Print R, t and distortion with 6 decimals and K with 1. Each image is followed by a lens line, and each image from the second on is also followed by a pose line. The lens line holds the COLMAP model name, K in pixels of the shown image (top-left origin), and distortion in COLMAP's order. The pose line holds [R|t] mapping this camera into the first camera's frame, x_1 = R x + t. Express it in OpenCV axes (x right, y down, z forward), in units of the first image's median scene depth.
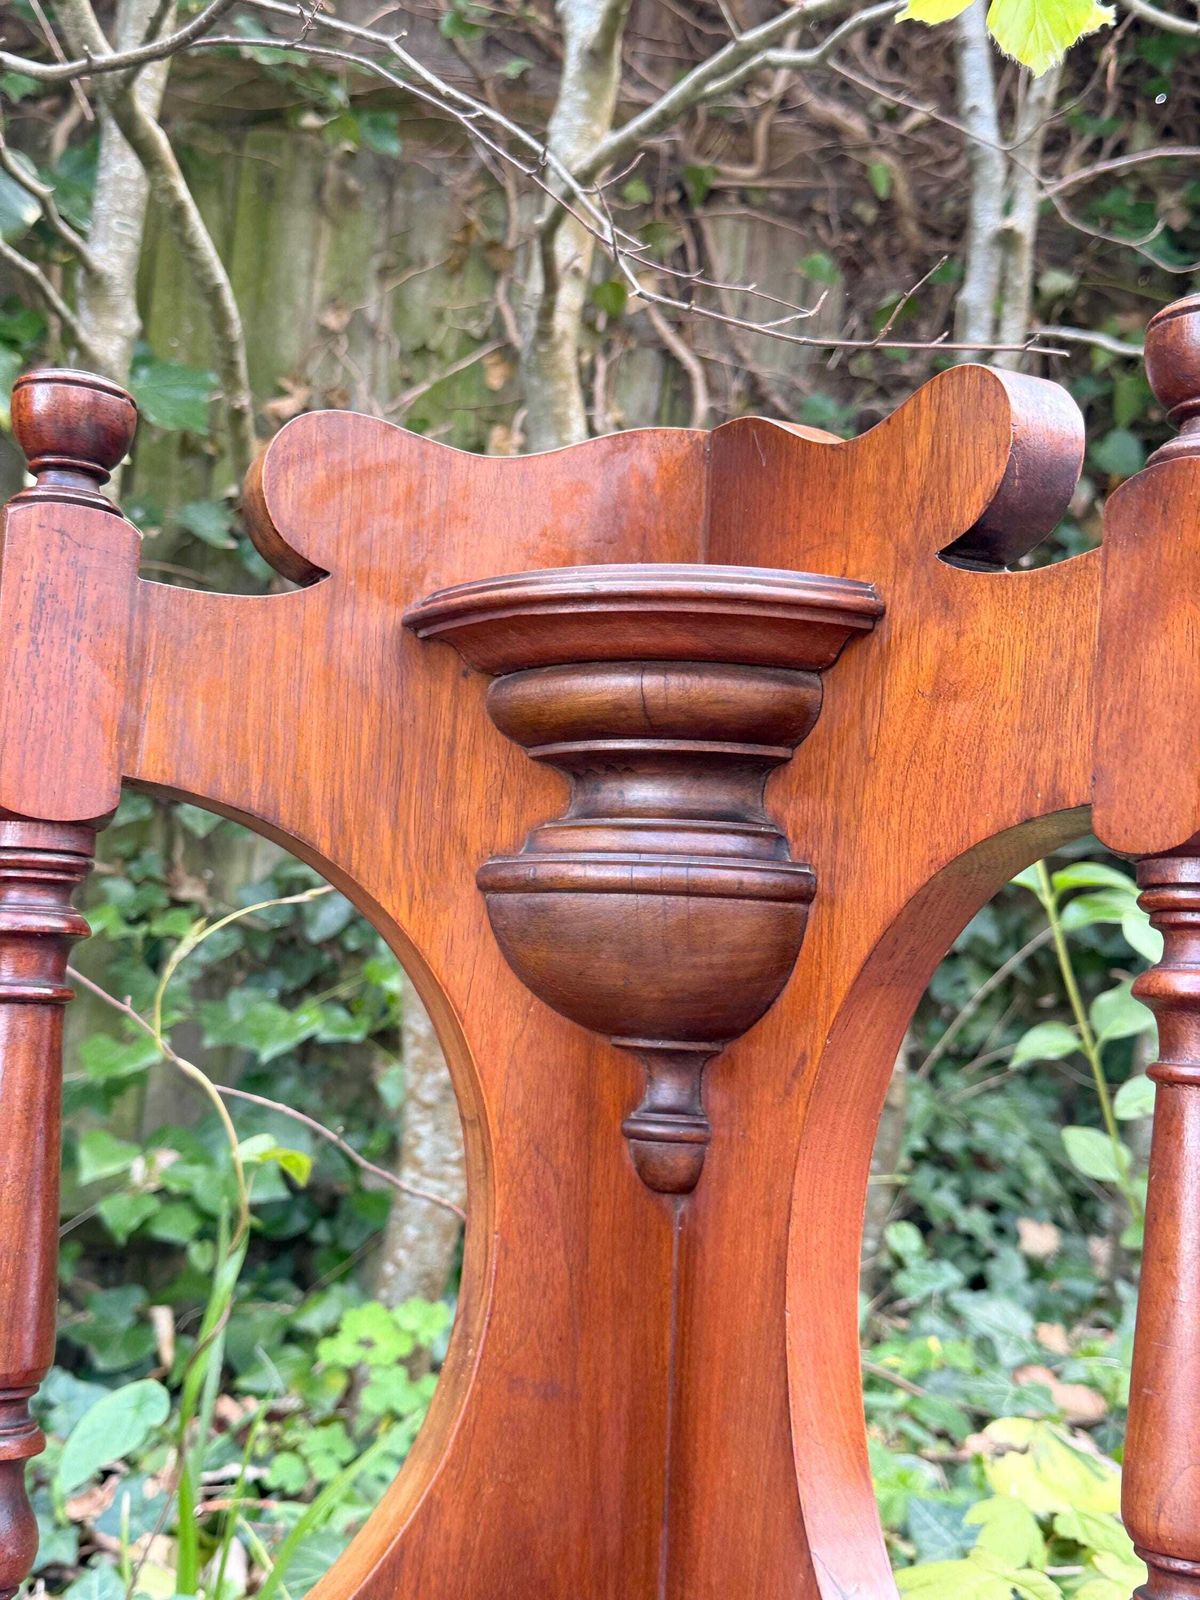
lens RADIAL K [[1868.2, 0, 575.3], [0, 1868.2, 783.3], [0, 0, 1]] dist [0.161564, -0.318793]
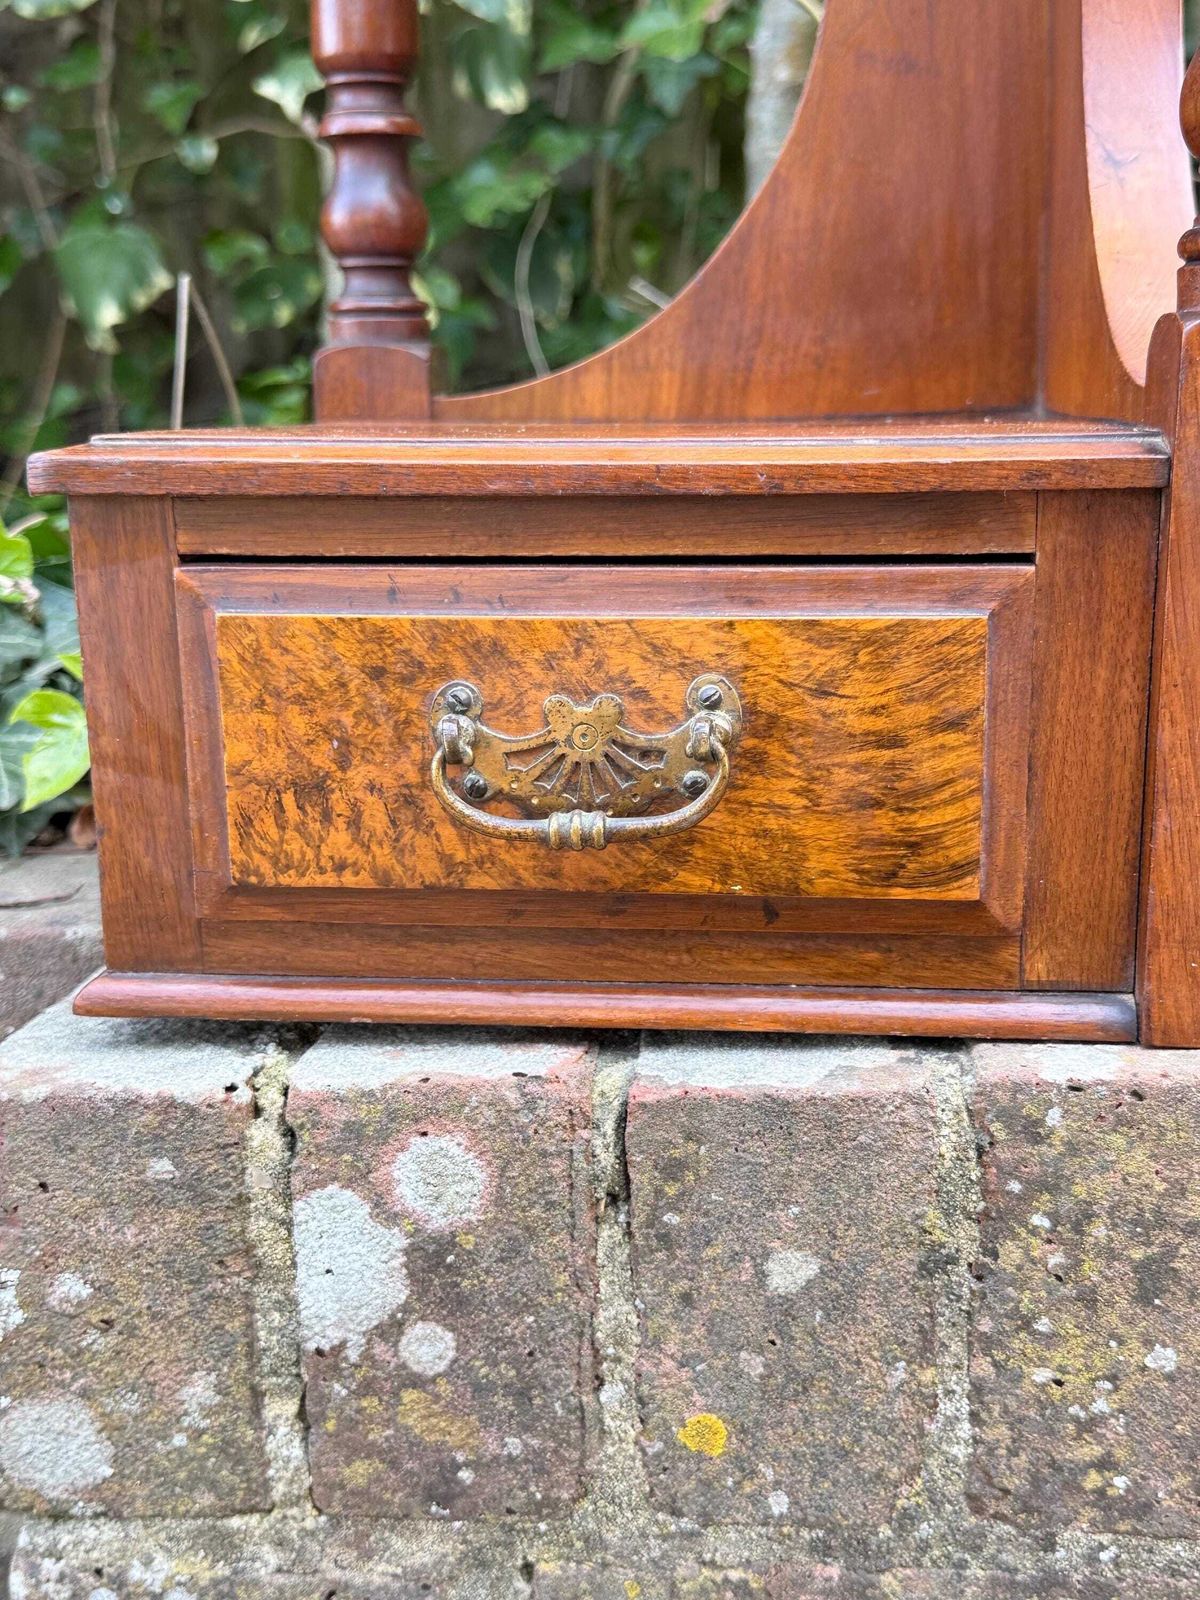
lens RADIAL K [[1881.2, 0, 600.0], [0, 1881.2, 800.0], [0, 0, 1]] dist [0.183413, -0.486101]
pose [[0.847619, 0.045766, -0.528628, 0.379242], [0.131905, 0.946824, 0.293472, 0.363909], [0.513948, -0.318481, 0.796509, 0.035588]]
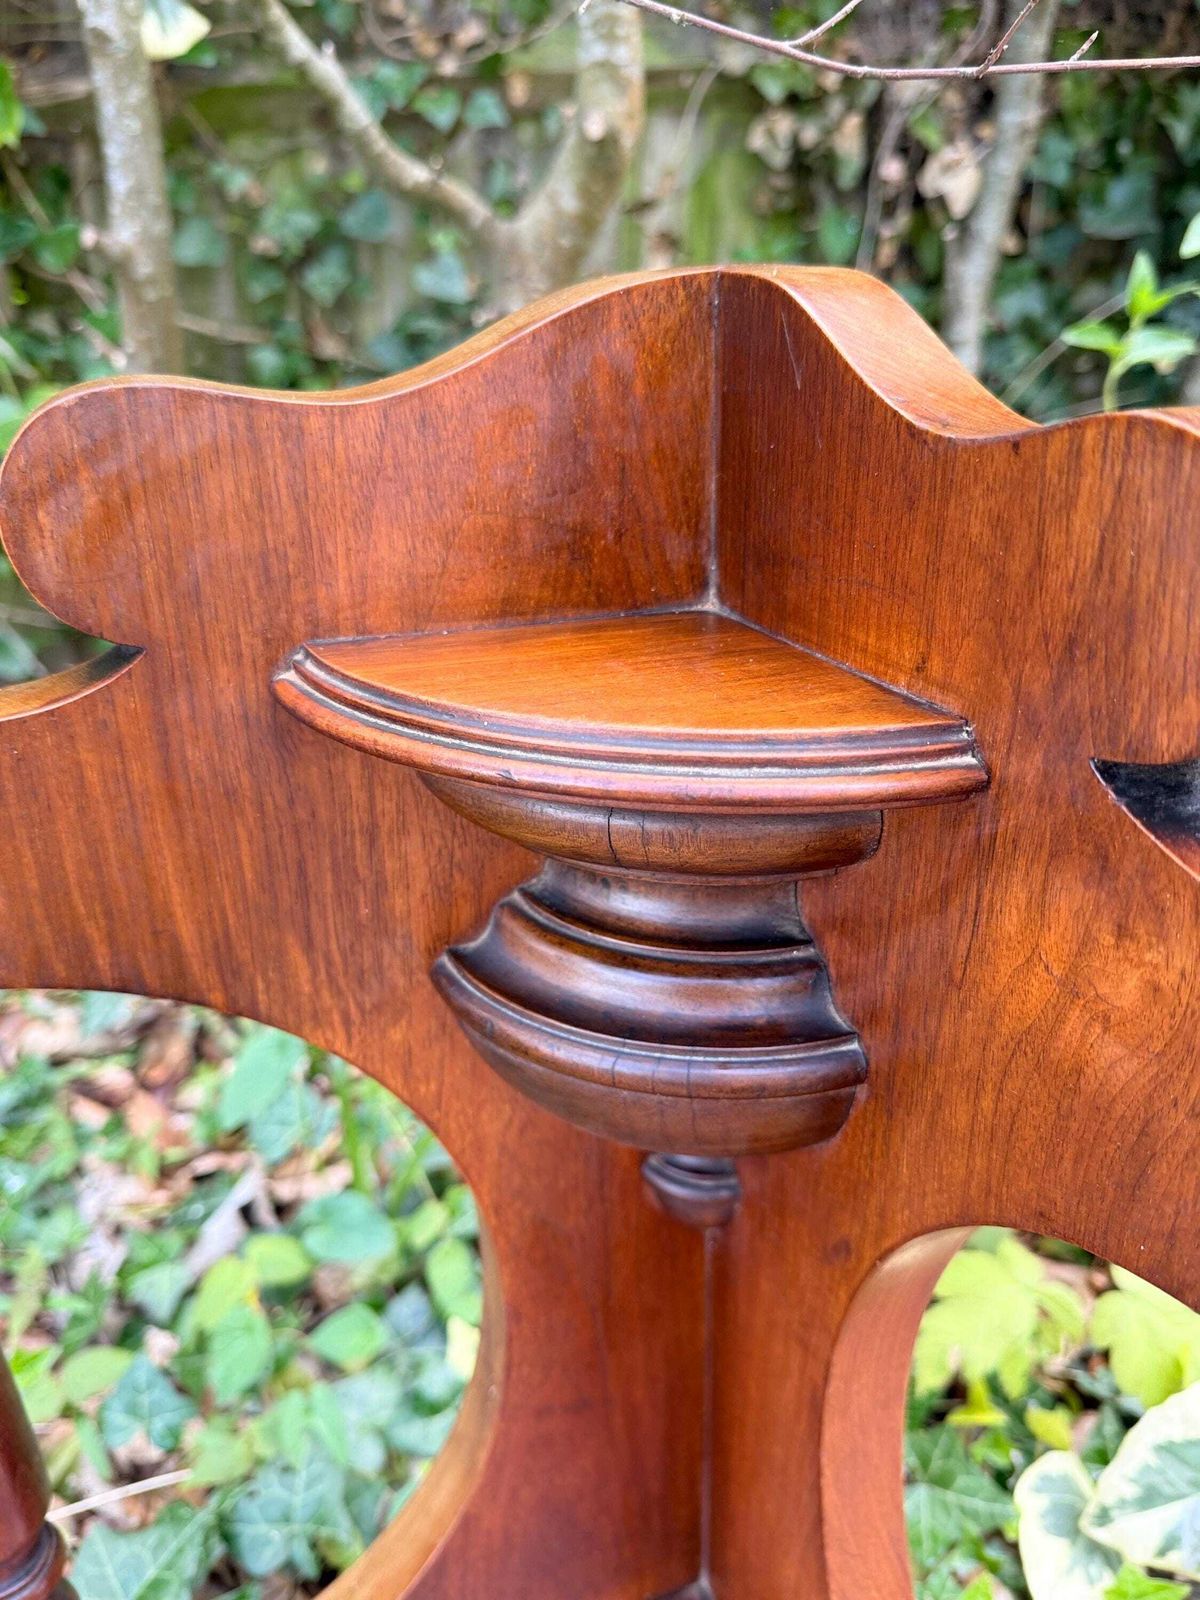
lens RADIAL K [[1303.2, 0, 605.4], [0, 1303.2, 801.6], [0, 0, 1]] dist [0.048245, -0.107327]
pose [[0.995052, -0.041009, -0.090501, 0.072351], [0.080729, 0.864681, 0.495791, -0.278009], [0.057923, -0.500644, 0.863713, 0.568295]]
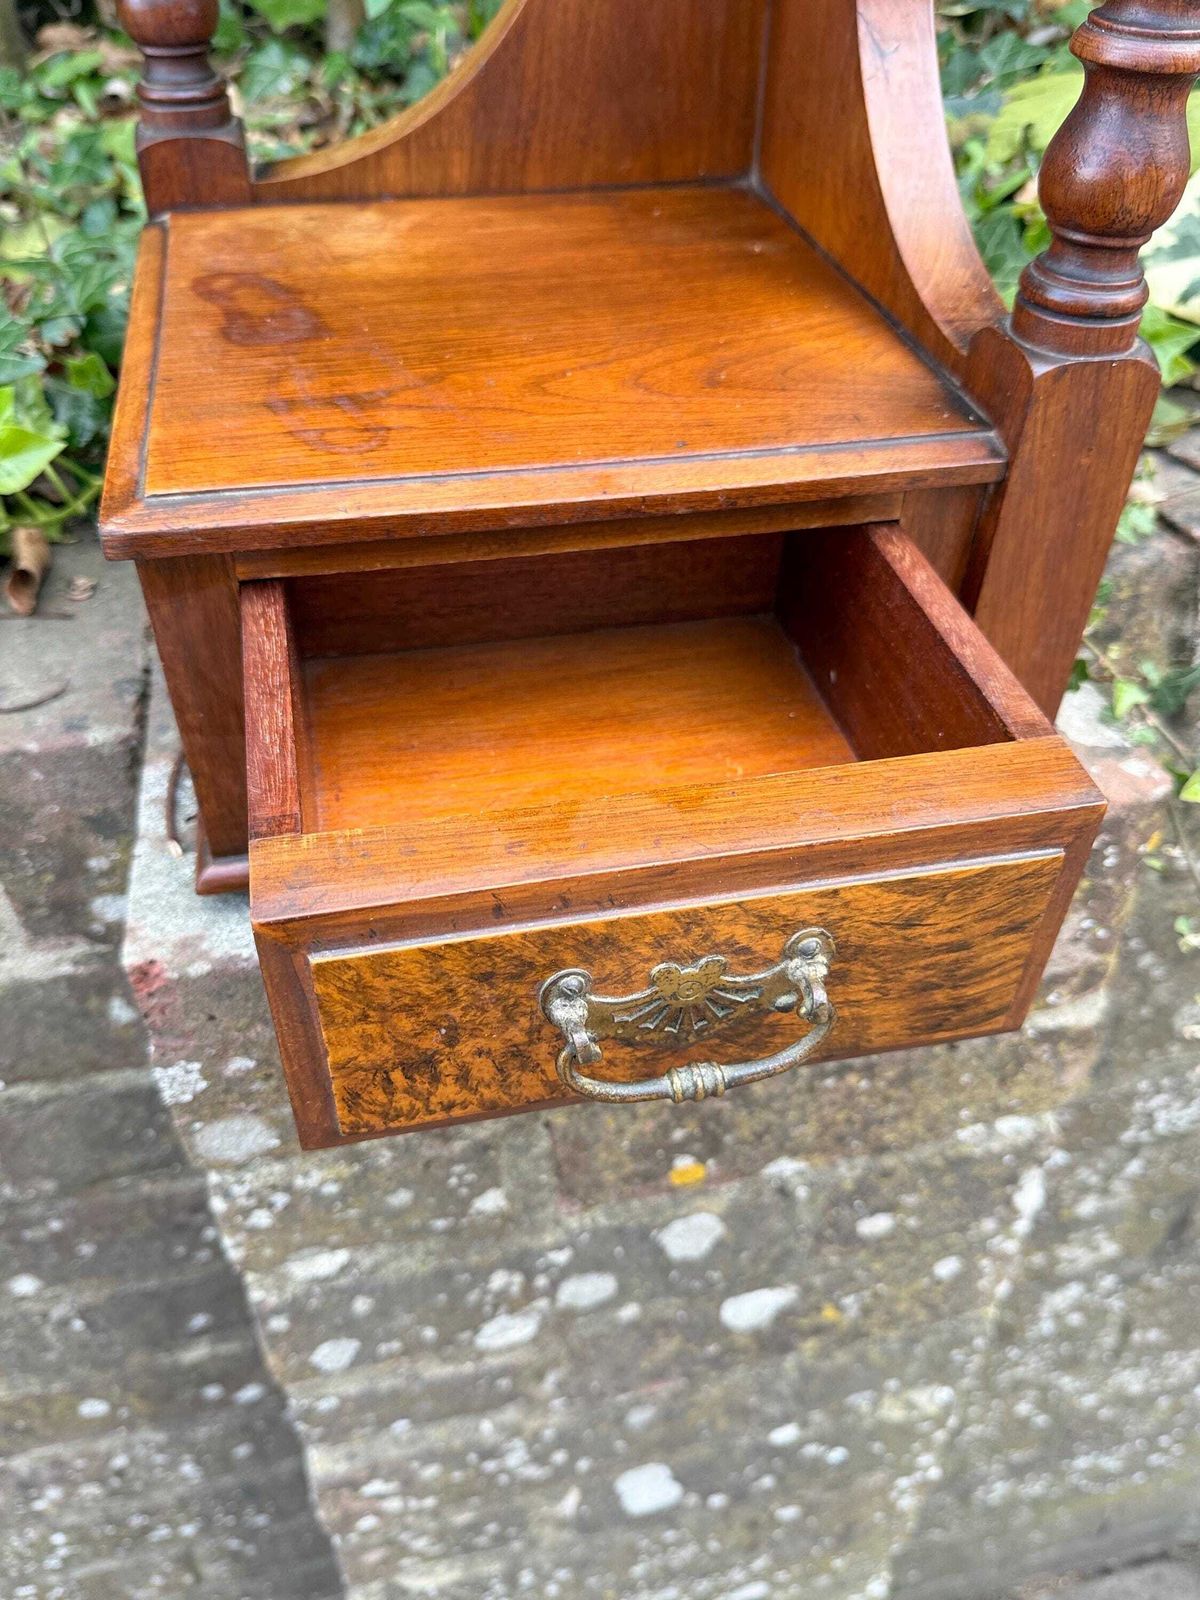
lens RADIAL K [[1300.6, 0, 590.1], [0, 1300.6, 797.3], [0, 0, 1]] dist [0.074356, -0.192789]
pose [[0.970892, 0.124711, -0.204488, 0.163074], [0.069633, 0.669909, 0.739170, 0.126048], [0.229171, -0.731894, 0.641726, 0.135573]]
